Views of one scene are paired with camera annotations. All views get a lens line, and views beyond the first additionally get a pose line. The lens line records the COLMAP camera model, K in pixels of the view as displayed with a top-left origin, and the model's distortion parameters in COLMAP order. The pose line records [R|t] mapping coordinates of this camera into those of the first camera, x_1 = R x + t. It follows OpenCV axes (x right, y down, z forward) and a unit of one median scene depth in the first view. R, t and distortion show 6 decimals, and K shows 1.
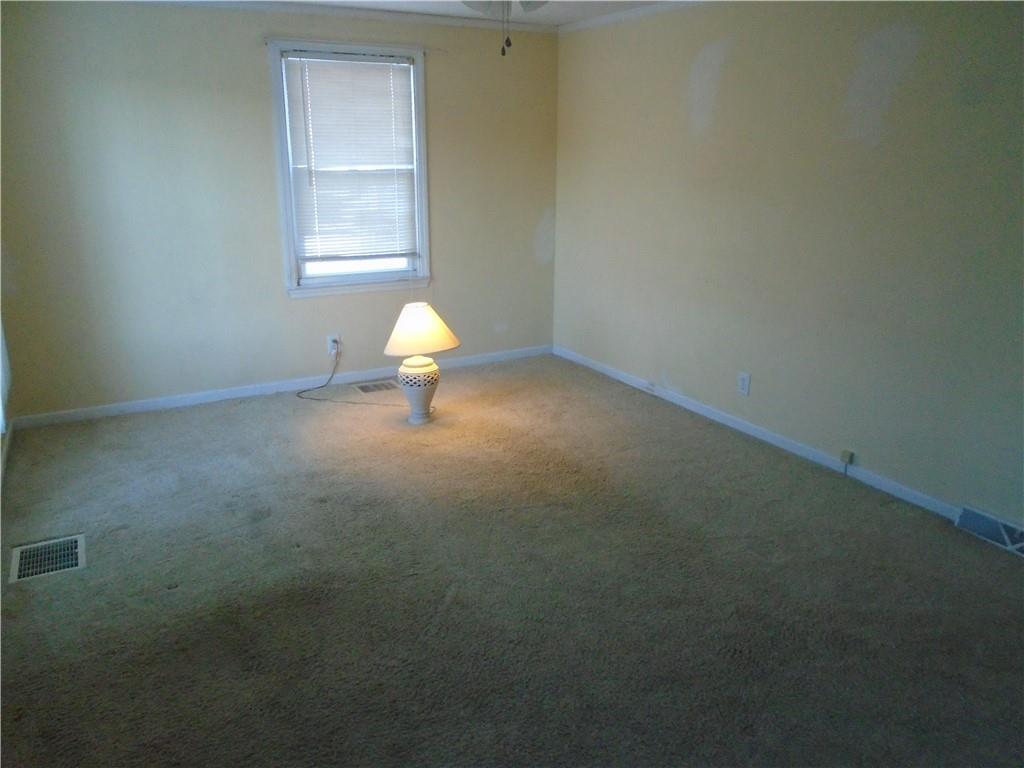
lens RADIAL K [[781.7, 0, 508.4], [0, 781.7, 381.9], [0, 0, 1]] dist [-0.014732, -0.000824]
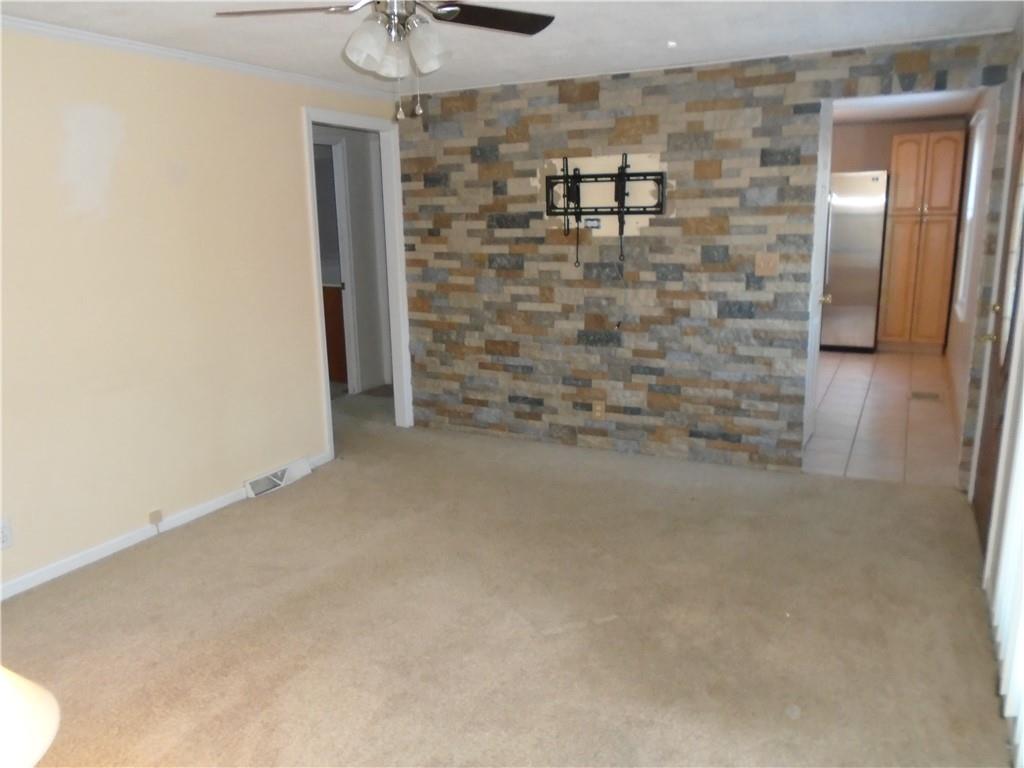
lens RADIAL K [[781.7, 0, 508.4], [0, 781.7, 381.9], [0, 0, 1]] dist [-0.014732, -0.000824]
pose [[-0.558893, -0.167692, 0.812107, -0.600700], [0.249508, 0.899950, 0.357542, -0.305364], [-0.790812, 0.402455, -0.461135, 1.056185]]
